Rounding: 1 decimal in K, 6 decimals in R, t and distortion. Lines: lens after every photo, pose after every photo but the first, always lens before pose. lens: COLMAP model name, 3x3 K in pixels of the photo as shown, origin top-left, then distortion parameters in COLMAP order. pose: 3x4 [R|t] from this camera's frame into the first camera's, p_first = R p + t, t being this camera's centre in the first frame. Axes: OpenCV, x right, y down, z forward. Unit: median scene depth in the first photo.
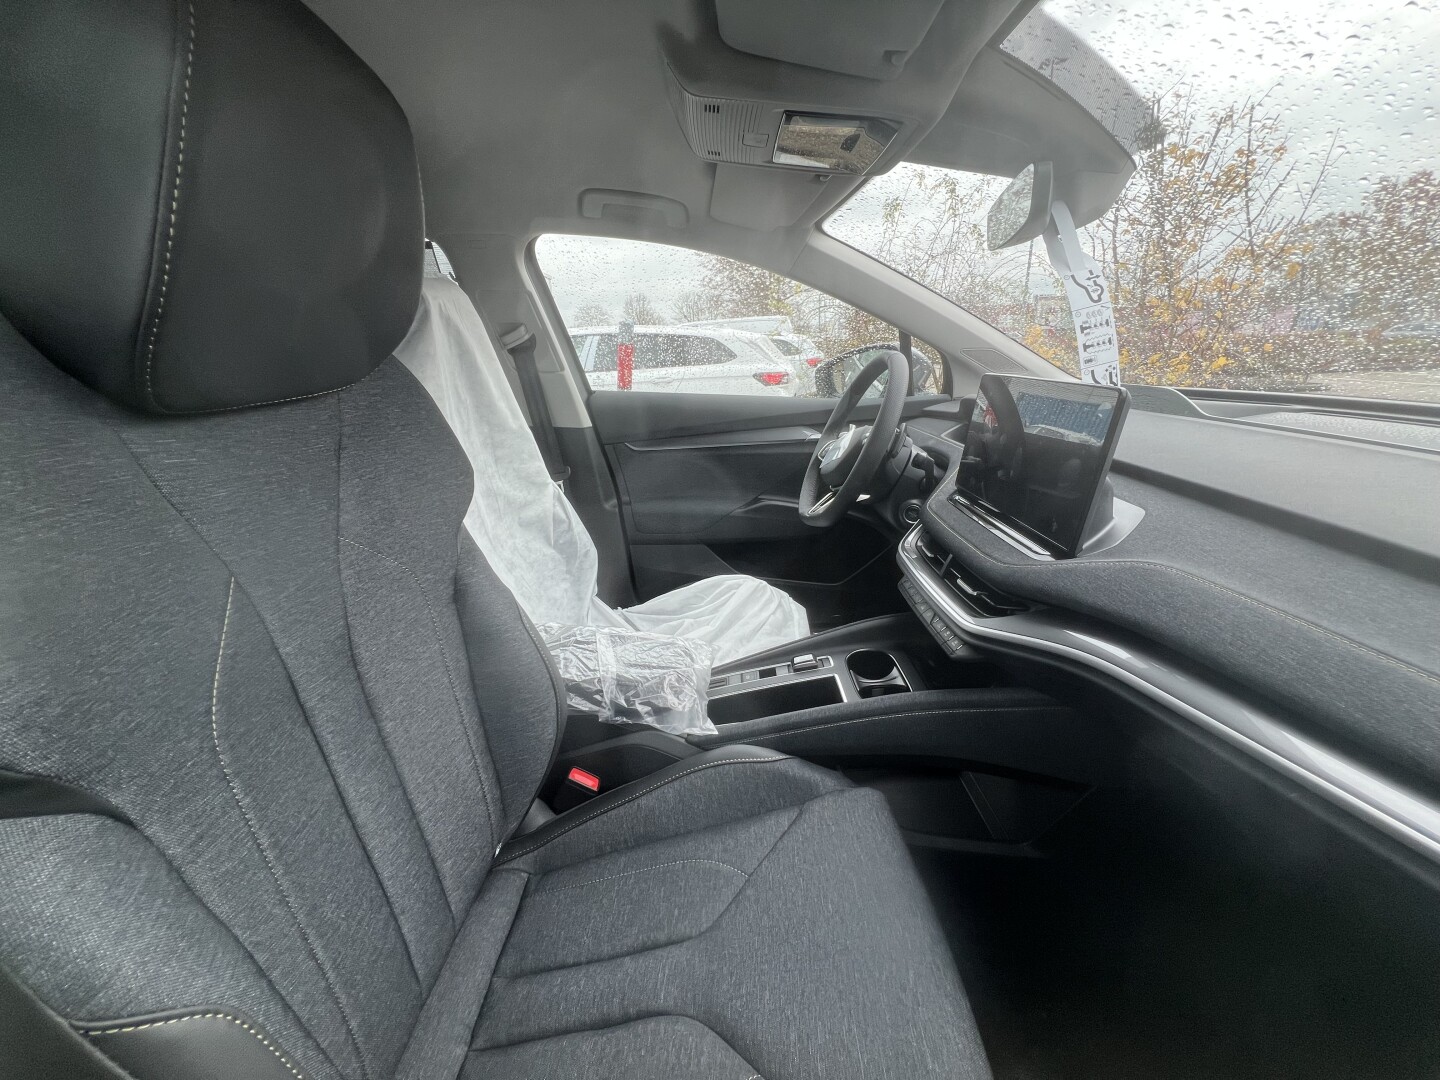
lens RADIAL K [[583.9, 0, 716.2], [0, 583.9, 543.8], [0, 0, 1]] dist [0.000439, -0.000029]
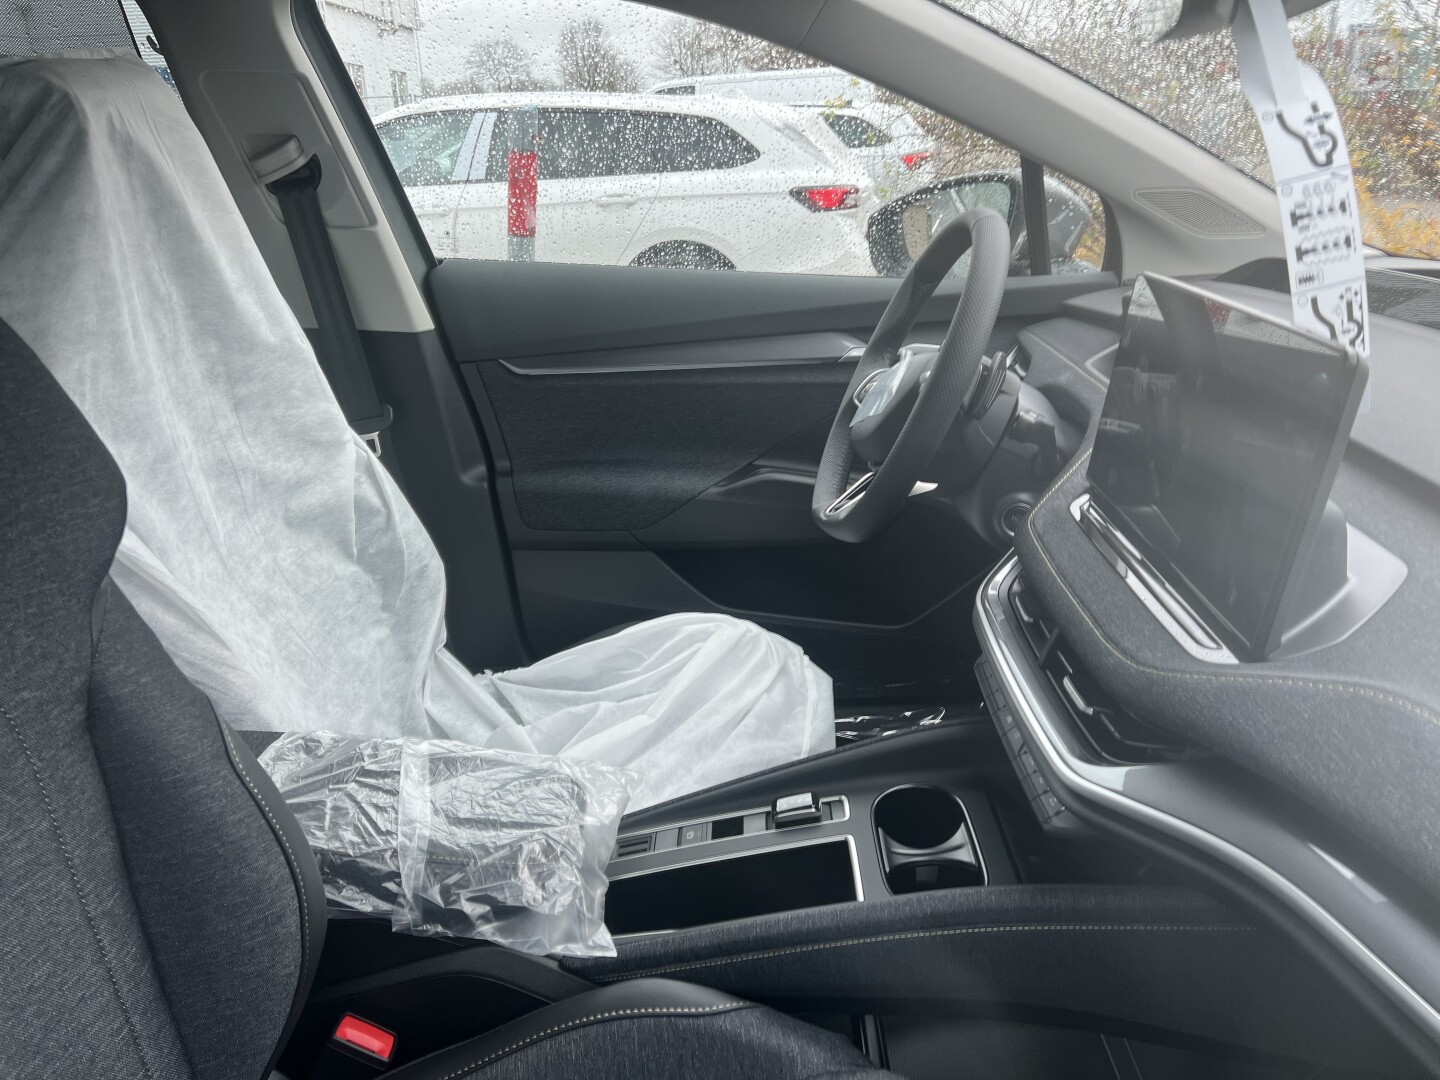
lens RADIAL K [[1095.3, 0, 732.5], [0, 1095.3, 525.6], [0, 0, 1]] dist [0.062527, -0.074172]
pose [[0.999951, 0.009194, -0.003541, 0.075314], [-0.009089, 0.999548, 0.028663, -0.067088], [0.003803, -0.028630, 0.999583, 0.002390]]
